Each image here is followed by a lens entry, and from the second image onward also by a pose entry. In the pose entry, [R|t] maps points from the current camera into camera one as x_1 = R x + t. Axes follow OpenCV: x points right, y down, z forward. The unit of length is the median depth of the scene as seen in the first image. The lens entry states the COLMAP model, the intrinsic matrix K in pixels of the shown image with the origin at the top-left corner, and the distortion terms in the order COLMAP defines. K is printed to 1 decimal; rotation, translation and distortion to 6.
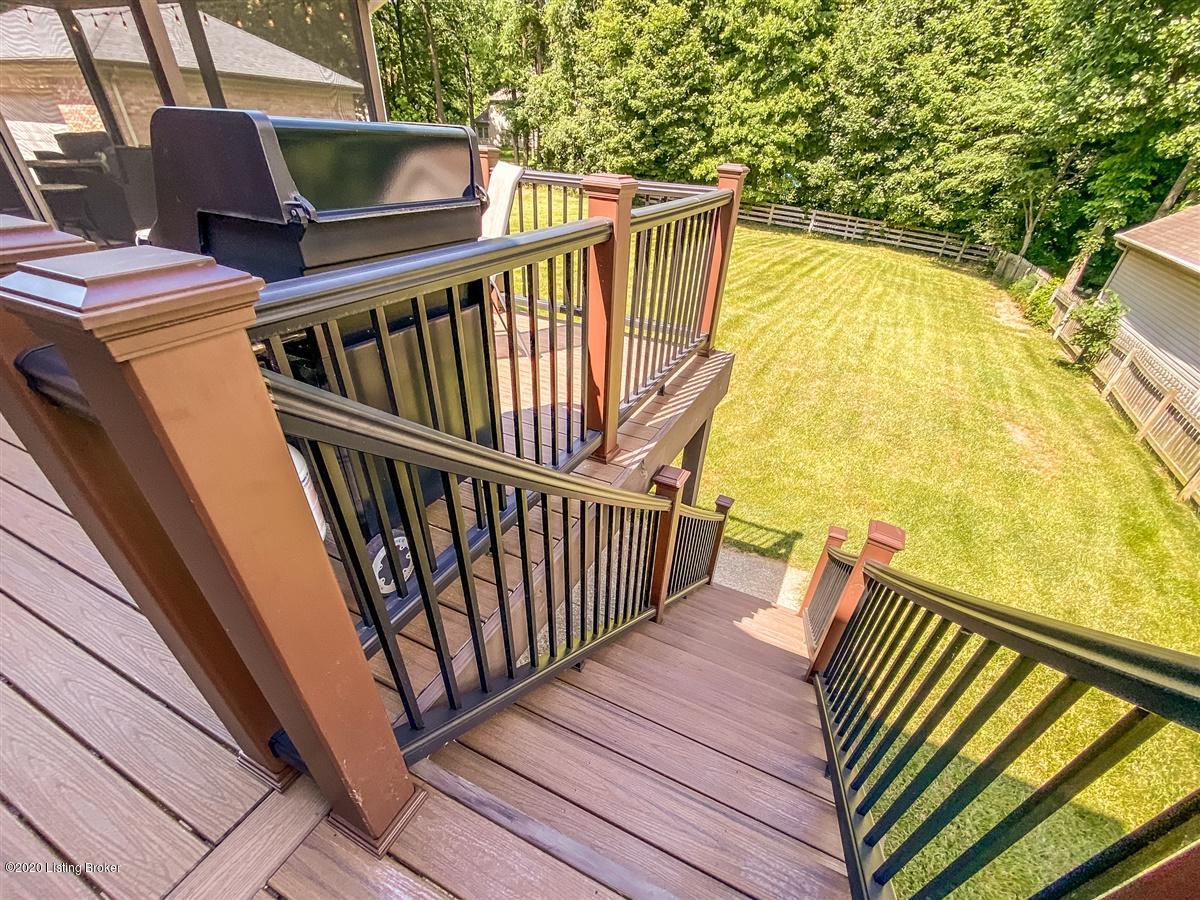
lens RADIAL K [[510.5, 0, 597.4], [0, 510.5, 523.4], [0, 0, 1]] dist [0.002032, -0.005072]
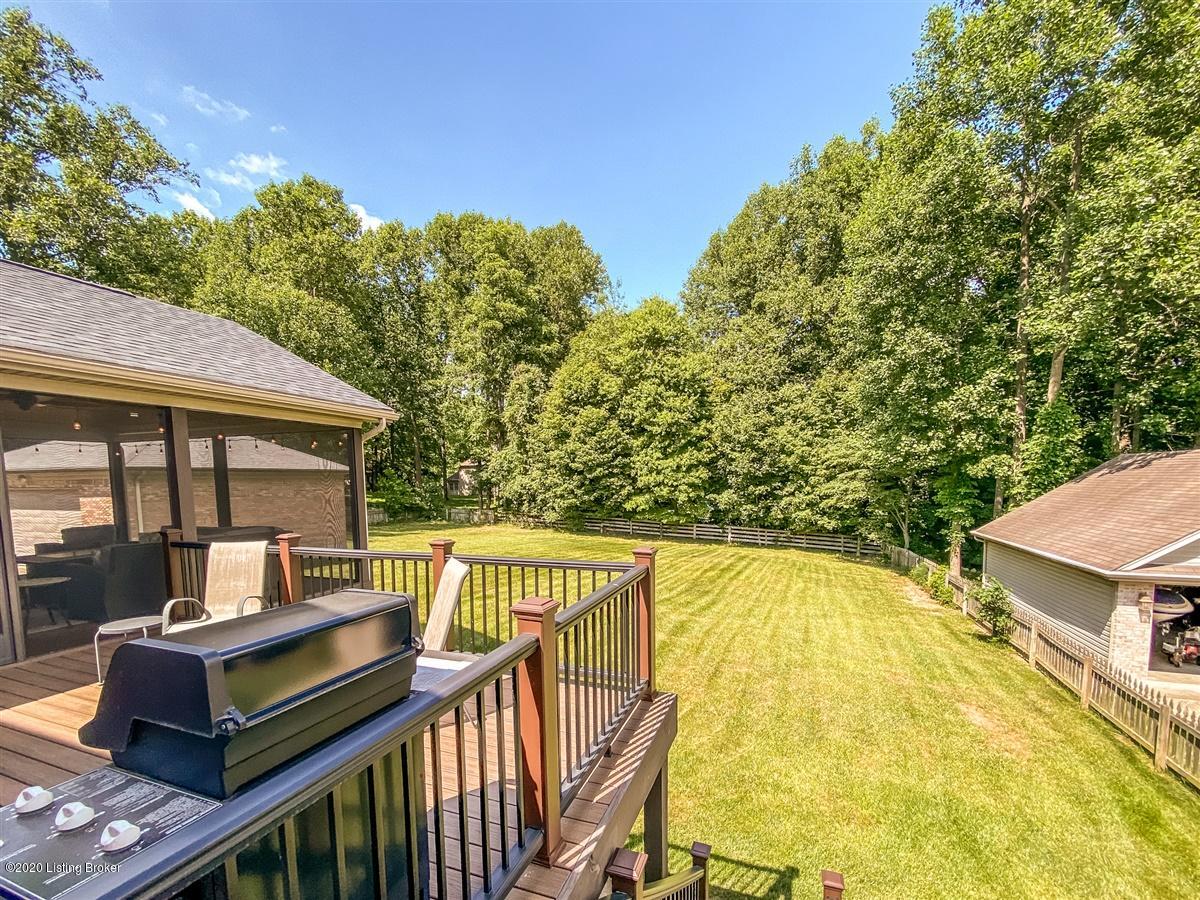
lens RADIAL K [[510.5, 0, 598.6], [0, 510.5, 524.2], [0, 0, 1]] dist [0.002032, -0.005072]
pose [[0.993567, -0.063411, 0.093830, 0.006080], [0.103714, 0.842240, -0.529032, -0.015241], [-0.045481, 0.535360, 0.843399, -0.009028]]
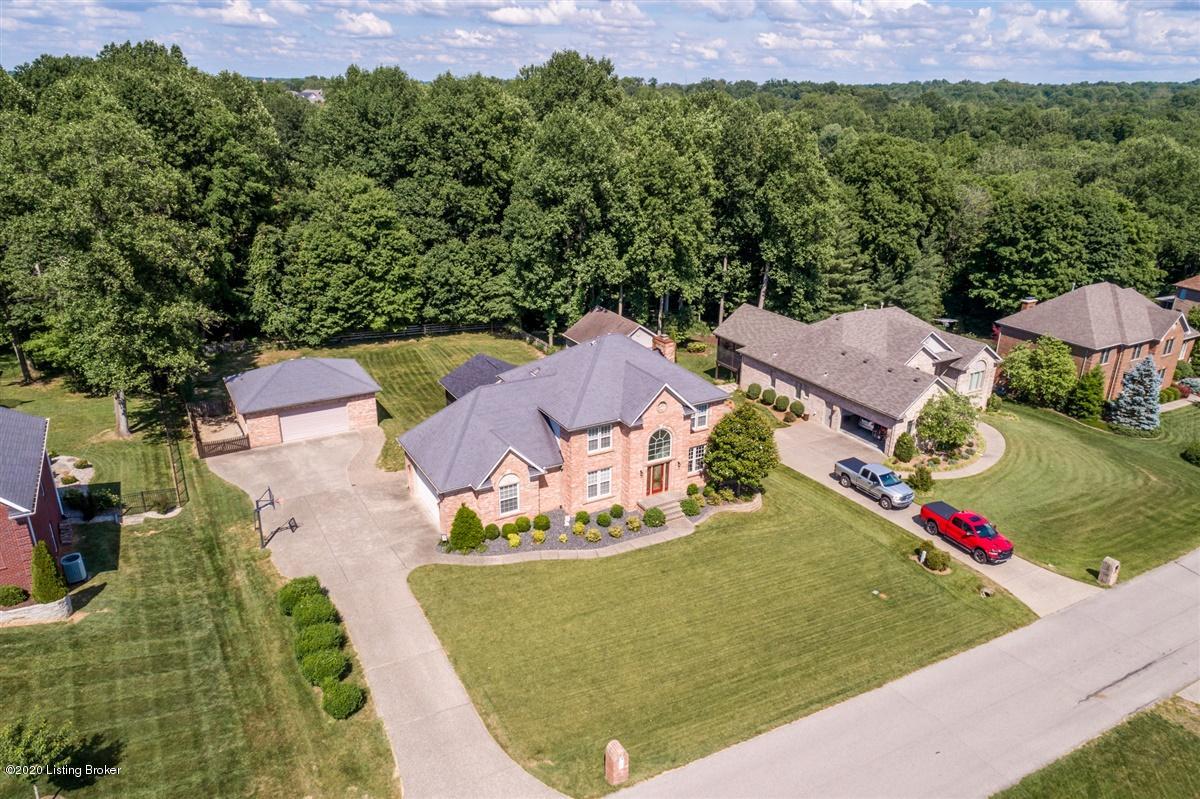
lens RADIAL K [[783.7, 0, 600.2], [0, 783.7, 388.4], [0, 0, 1]] dist [-0.012122, 0.004944]
pose [[0.556535, -0.325891, 0.764240, -2.092214], [0.511352, 0.859351, -0.005929, -0.055566], [-0.654818, 0.394096, 0.644904, -1.703123]]
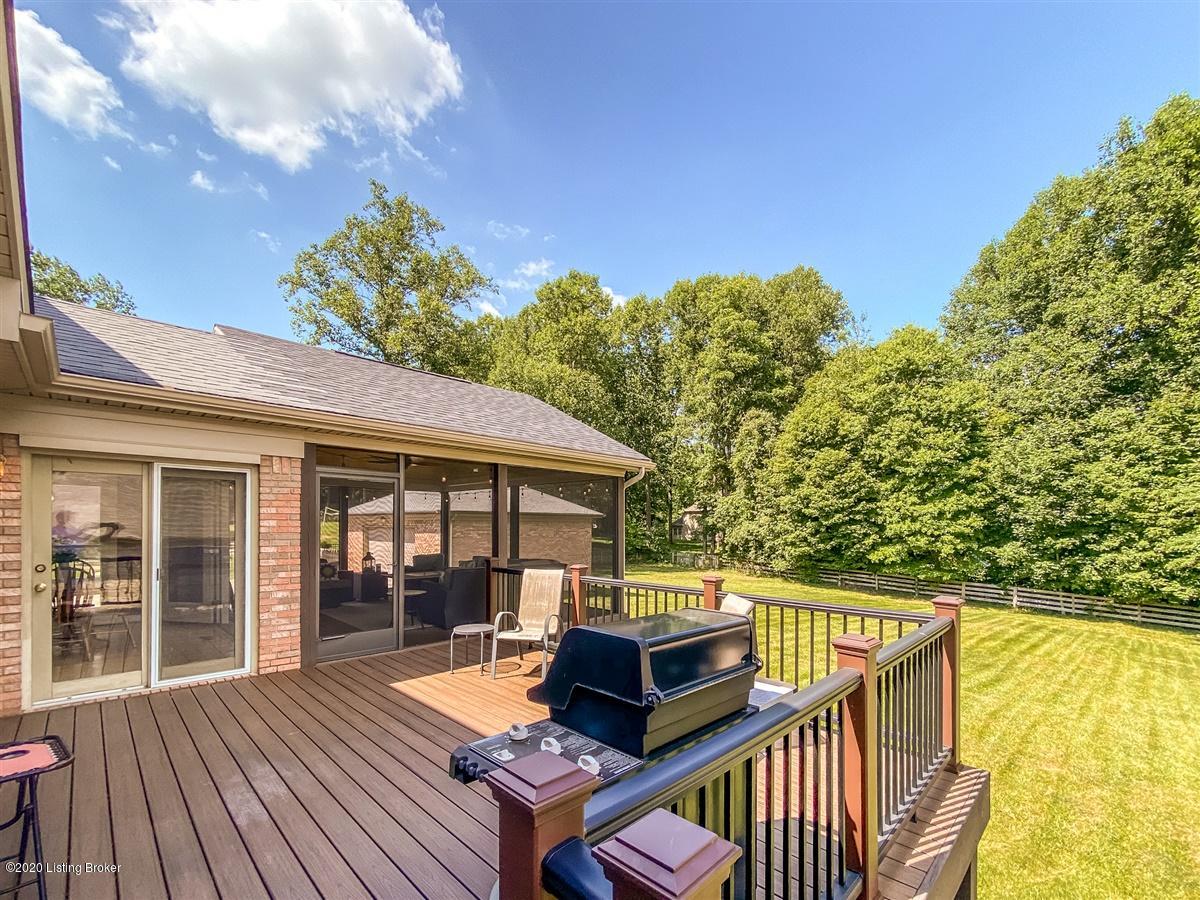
lens RADIAL K [[510.5, 0, 598.6], [0, 510.5, 524.9], [0, 0, 1]] dist [0.002032, -0.005072]
pose [[0.946486, -0.040571, -0.320184, -0.012390], [-0.165016, 0.791760, -0.588121, -0.006383], [0.277370, 0.609484, 0.742695, -0.019075]]
